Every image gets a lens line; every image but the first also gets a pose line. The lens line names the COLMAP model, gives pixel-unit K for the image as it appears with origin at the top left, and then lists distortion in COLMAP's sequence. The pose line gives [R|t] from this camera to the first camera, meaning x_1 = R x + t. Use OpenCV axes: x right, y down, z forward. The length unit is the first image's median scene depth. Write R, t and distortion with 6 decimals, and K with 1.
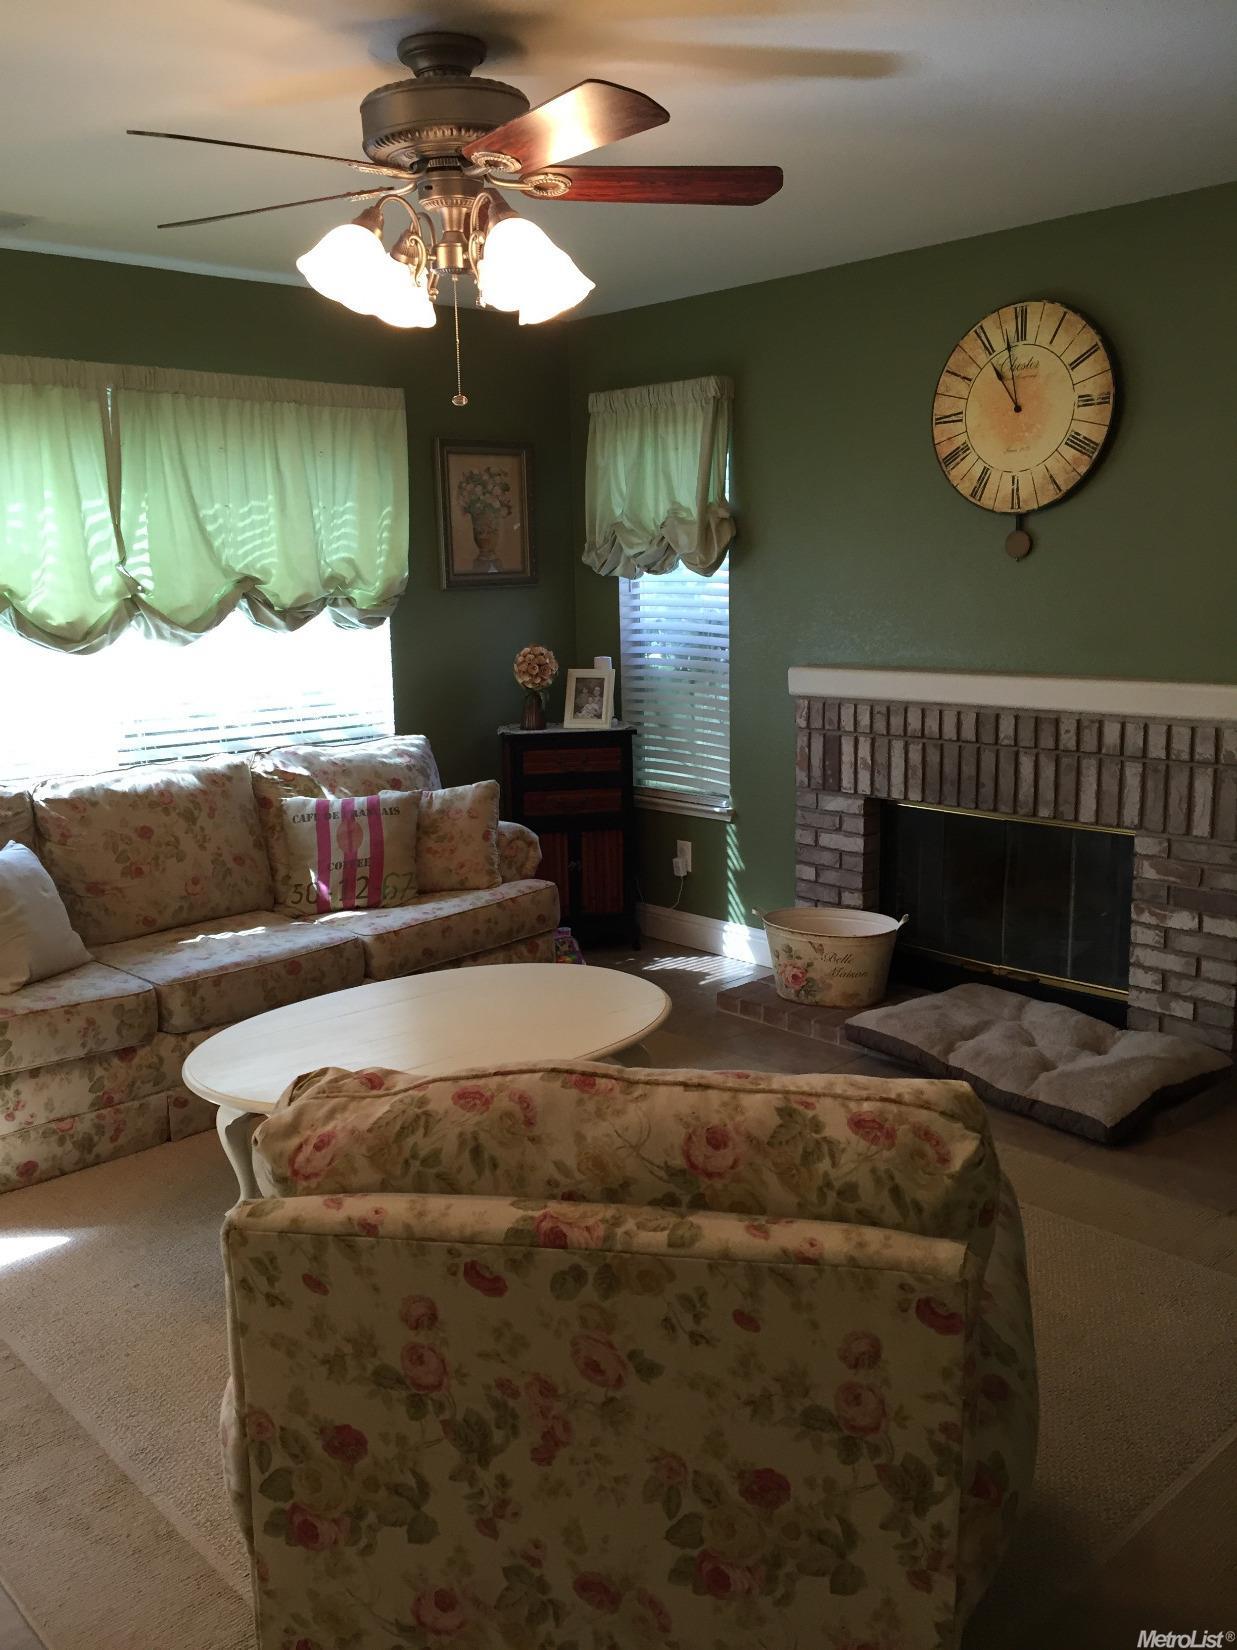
lens RADIAL K [[1410.4, 0, 615.1], [0, 1410.4, 826.8], [0, 0, 1]] dist [0.085514, -0.105753]
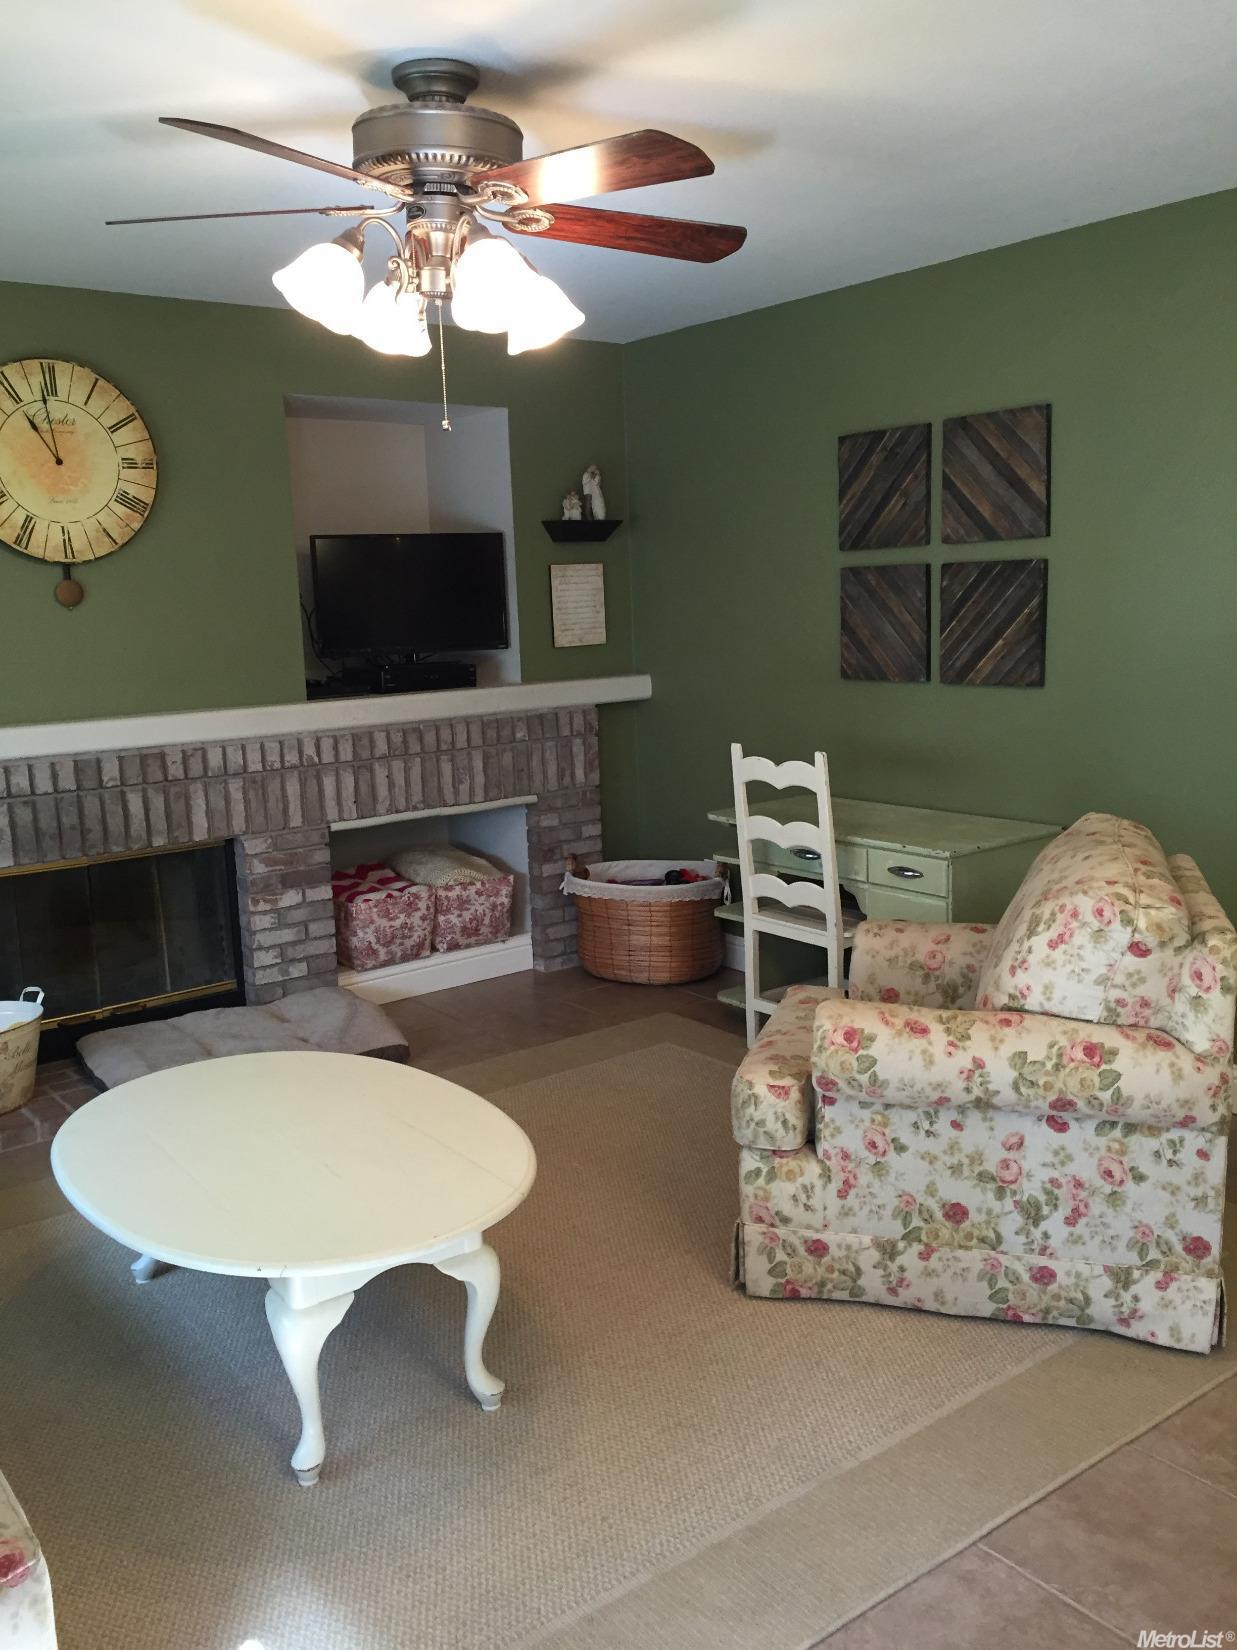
lens RADIAL K [[1410.4, 0, 615.2], [0, 1410.4, 825.5], [0, 0, 1]] dist [0.085514, -0.105753]
pose [[0.090758, -0.150341, 0.984460, -0.743943], [0.209951, 0.969210, 0.128657, -0.090396], [-0.973490, 0.195012, 0.119528, 0.552022]]
